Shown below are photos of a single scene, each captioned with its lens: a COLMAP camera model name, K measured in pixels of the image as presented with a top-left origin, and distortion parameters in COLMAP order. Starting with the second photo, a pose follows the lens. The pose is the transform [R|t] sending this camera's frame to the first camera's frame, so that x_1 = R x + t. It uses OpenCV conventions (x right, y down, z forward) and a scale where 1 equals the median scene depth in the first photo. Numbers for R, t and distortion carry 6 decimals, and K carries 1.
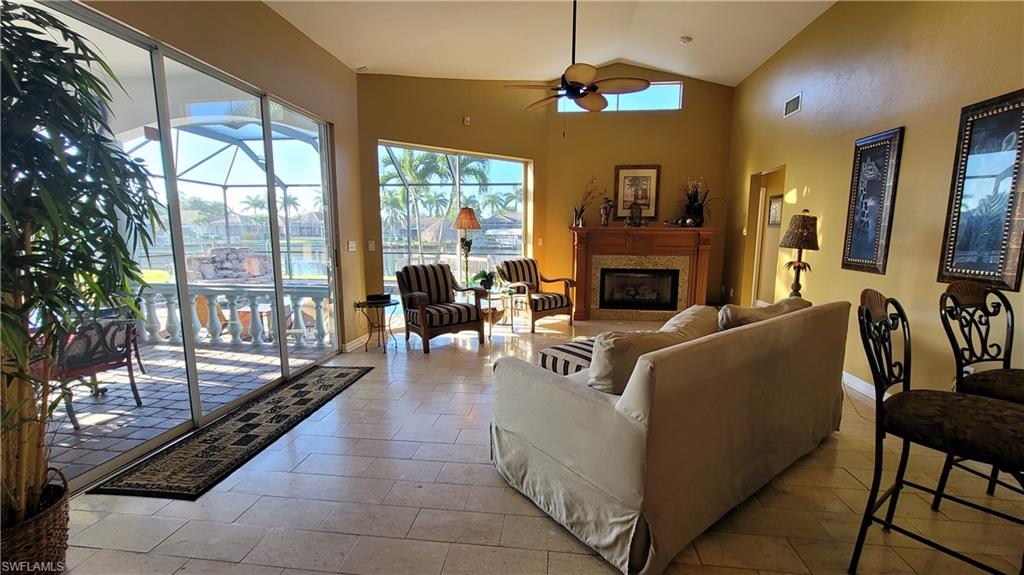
lens RADIAL K [[418.7, 0, 515.9], [0, 418.7, 293.6], [0, 0, 1]] dist [-0.004881, 0.001936]
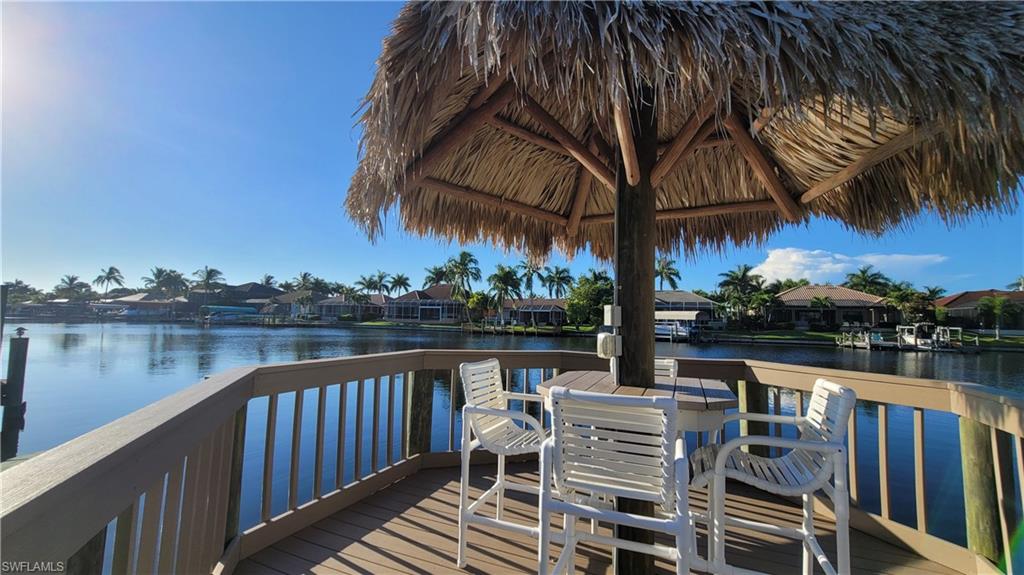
lens RADIAL K [[418.7, 0, 518.2], [0, 418.7, 292.8], [0, 0, 1]] dist [-0.004881, 0.001936]
pose [[0.961484, -0.000593, -0.274861, -0.045712], [-0.058205, 0.976880, -0.205714, -0.025990], [0.268629, 0.213789, 0.939219, 0.249743]]
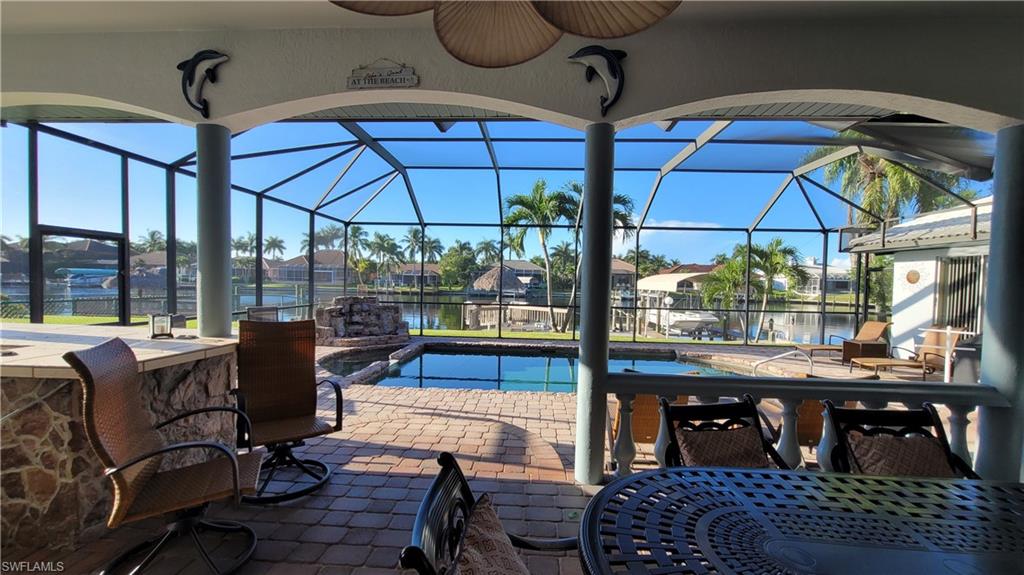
lens RADIAL K [[418.7, 0, 514.2], [0, 418.7, 294.3], [0, 0, 1]] dist [-0.004881, 0.001936]
pose [[0.998091, 0.015101, 0.059889, -0.054141], [-0.008388, 0.993807, -0.110801, -0.003507], [-0.061192, 0.110088, 0.992036, 0.024059]]
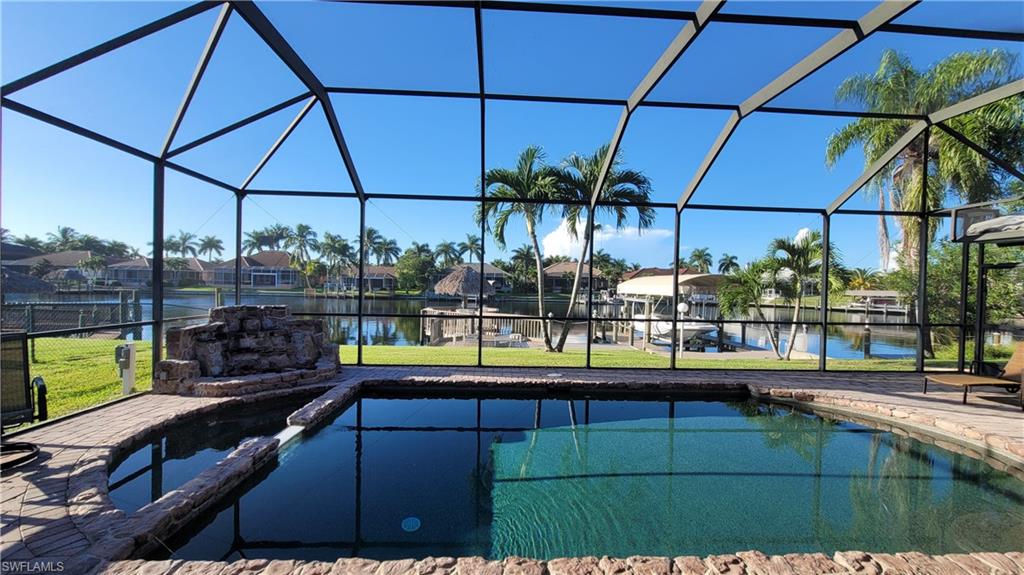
lens RADIAL K [[418.7, 0, 514.4], [0, 418.7, 291.8], [0, 0, 1]] dist [-0.004881, 0.001936]
pose [[0.987442, 0.014633, 0.157303, -0.056781], [0.005392, 0.992000, -0.126124, -0.007768], [-0.157890, 0.125388, 0.979463, 0.057841]]
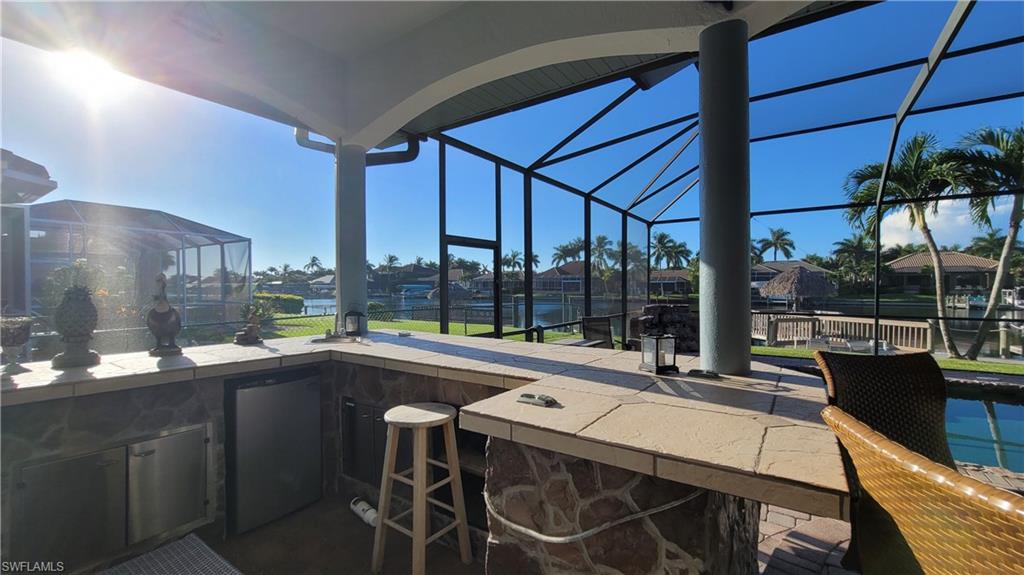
lens RADIAL K [[418.7, 0, 515.1], [0, 418.7, 292.7], [0, 0, 1]] dist [-0.004881, 0.001936]
pose [[0.882028, -0.000813, -0.471196, -0.072552], [-0.060343, 0.991569, -0.114667, -0.004411], [0.467317, 0.129573, 0.874543, 0.034236]]
